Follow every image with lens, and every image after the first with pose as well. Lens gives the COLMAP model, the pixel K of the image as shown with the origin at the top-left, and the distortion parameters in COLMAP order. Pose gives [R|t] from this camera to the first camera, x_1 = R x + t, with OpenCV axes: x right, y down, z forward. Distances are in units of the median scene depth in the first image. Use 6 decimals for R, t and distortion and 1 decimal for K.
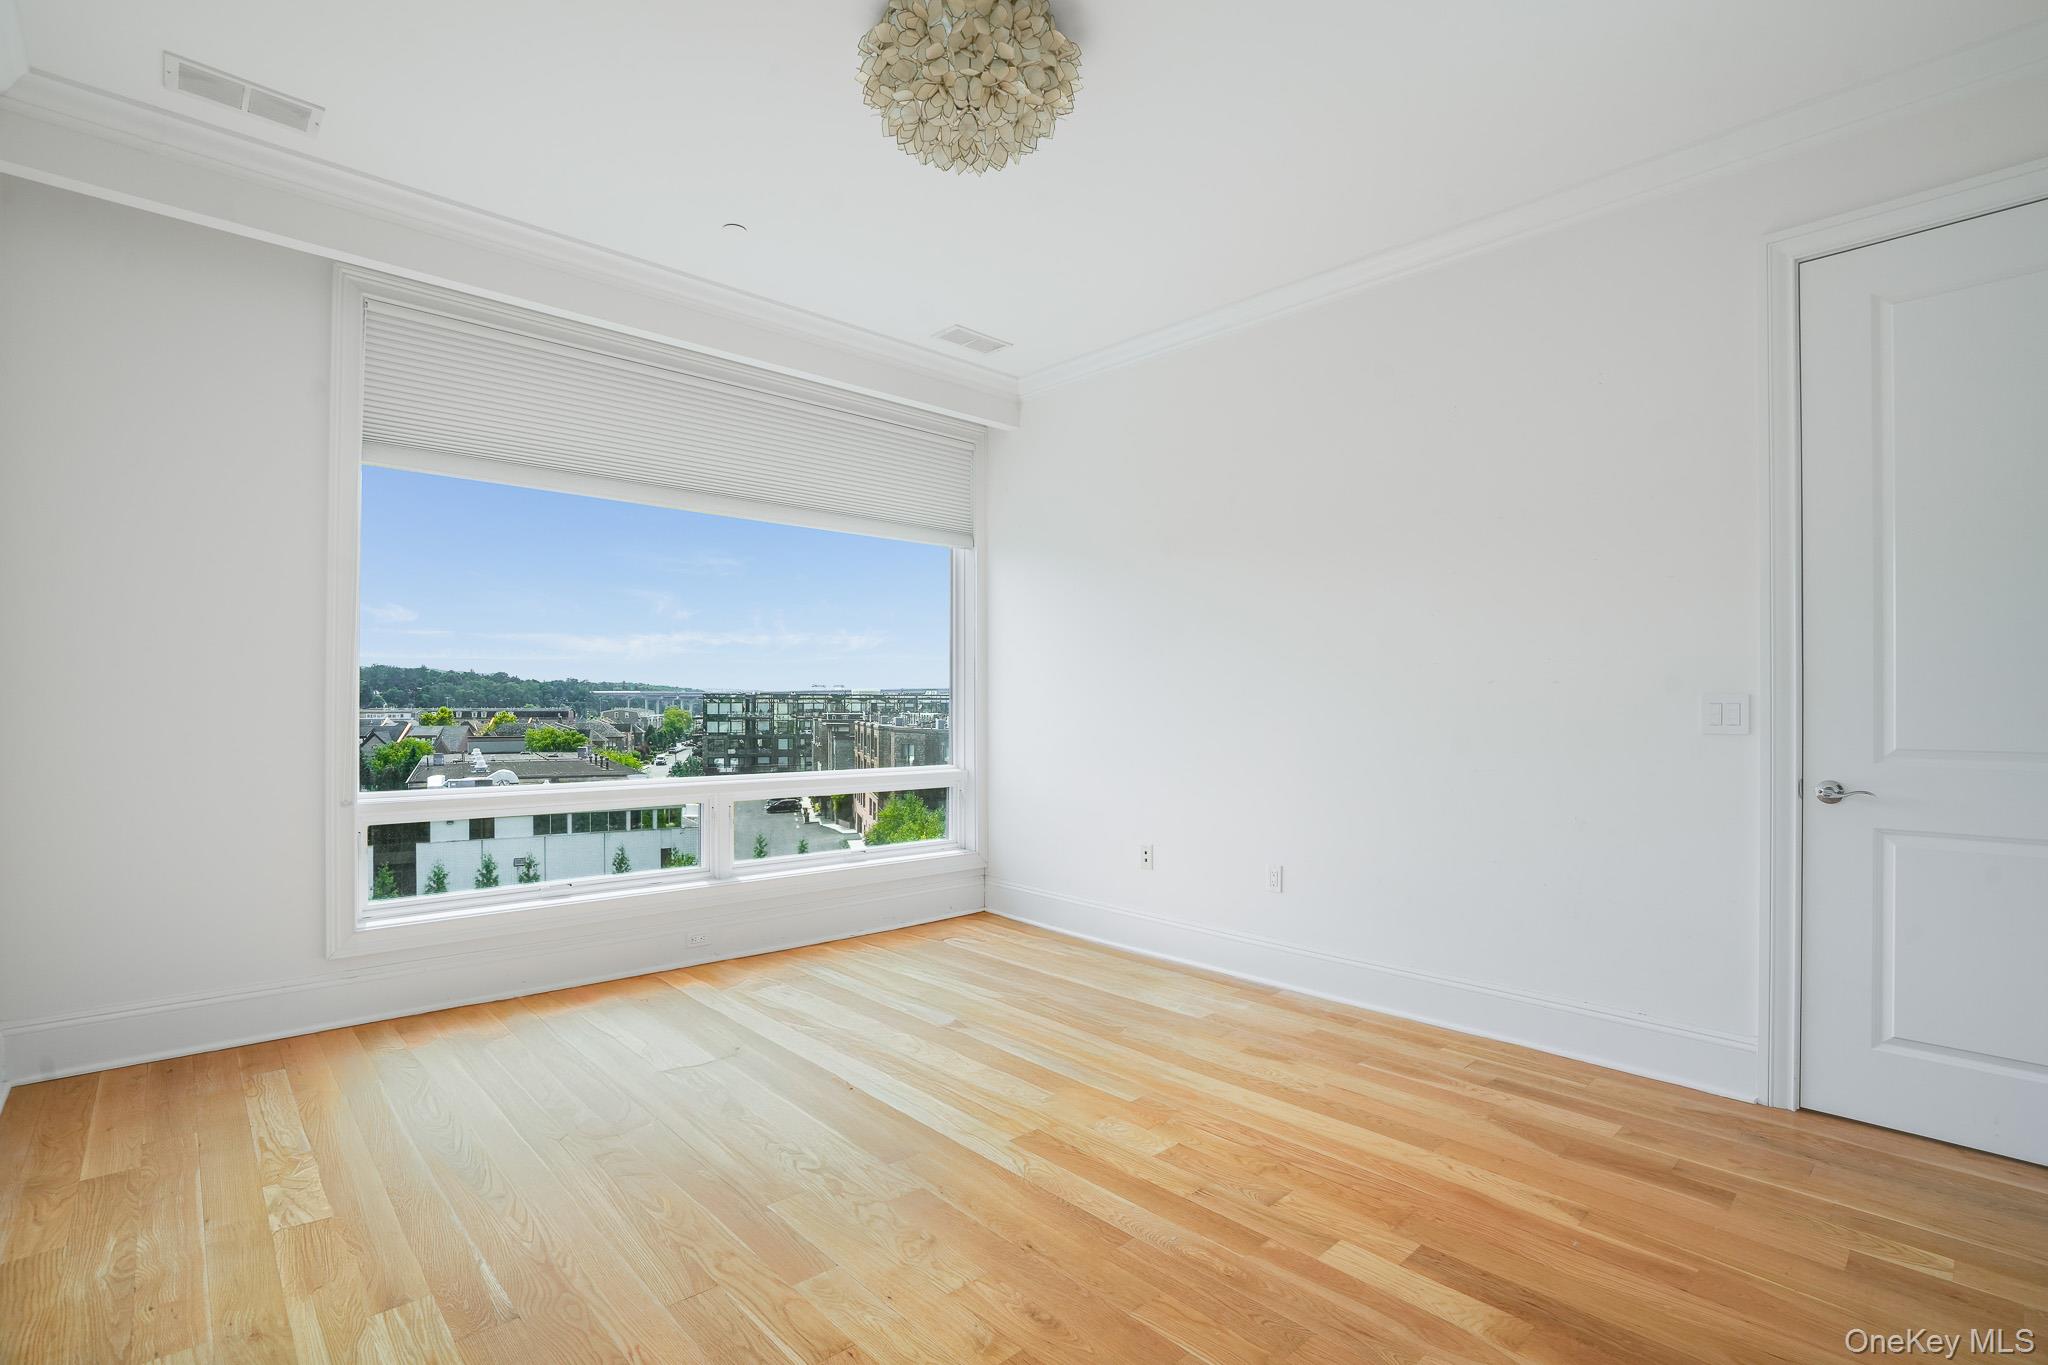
lens RADIAL K [[962.2, 0, 1033.2], [0, 962.2, 670.6], [0, 0, 1]] dist [-0.036248, 0.010470]
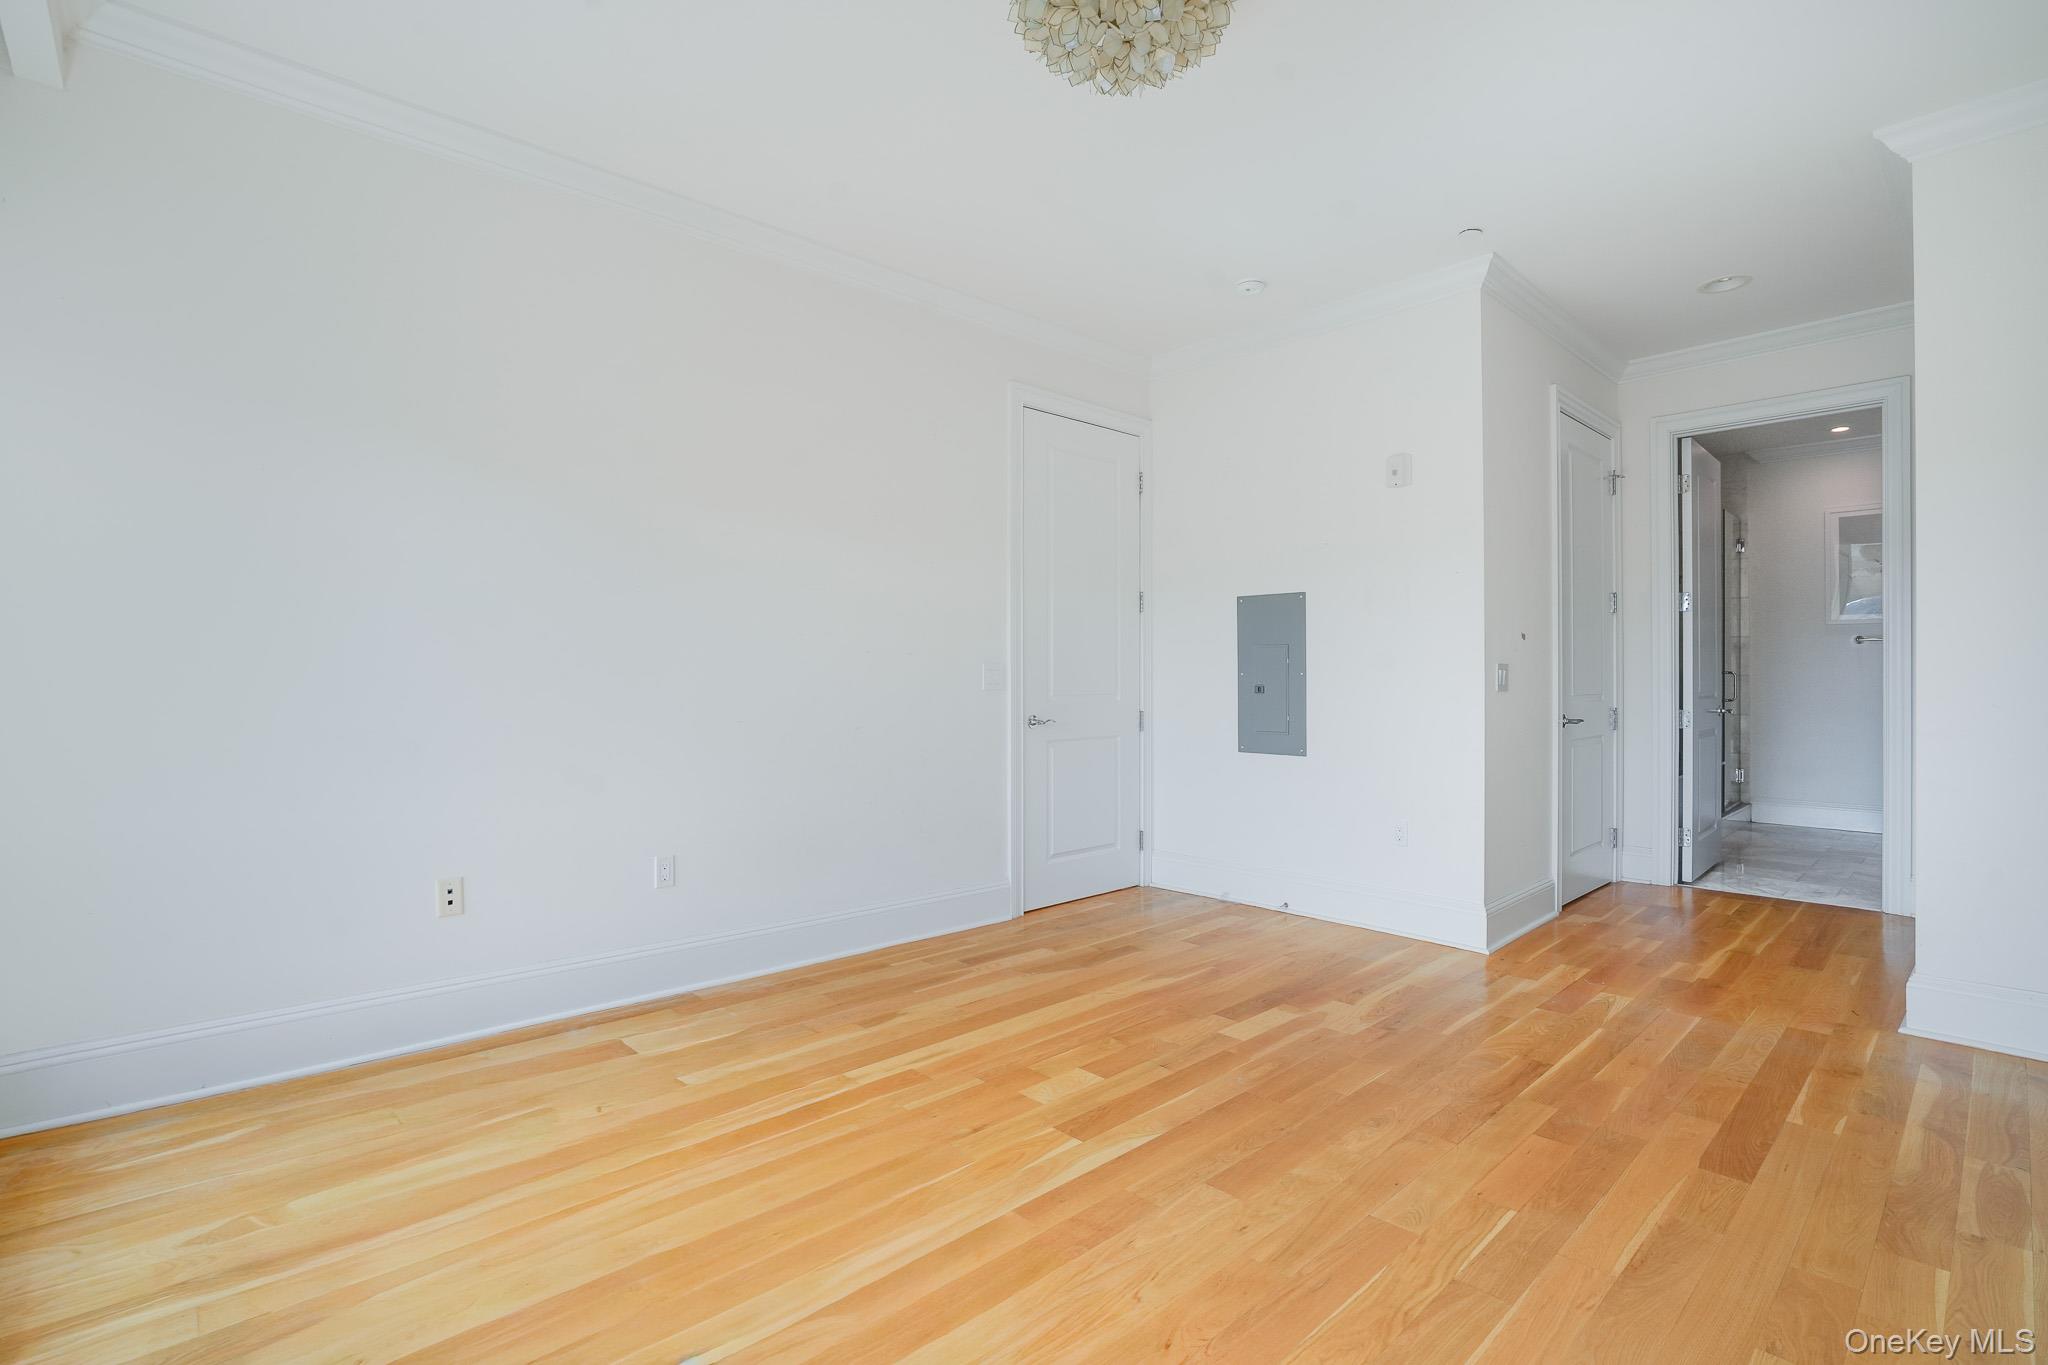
lens RADIAL K [[962.2, 0, 1027.0], [0, 962.2, 669.2], [0, 0, 1]] dist [-0.036248, 0.010470]
pose [[-0.000470, 0.004711, 0.999989, -0.127156], [-0.035132, 0.999371, -0.004725, 0.005901], [-0.999383, -0.035134, -0.000304, 0.143850]]
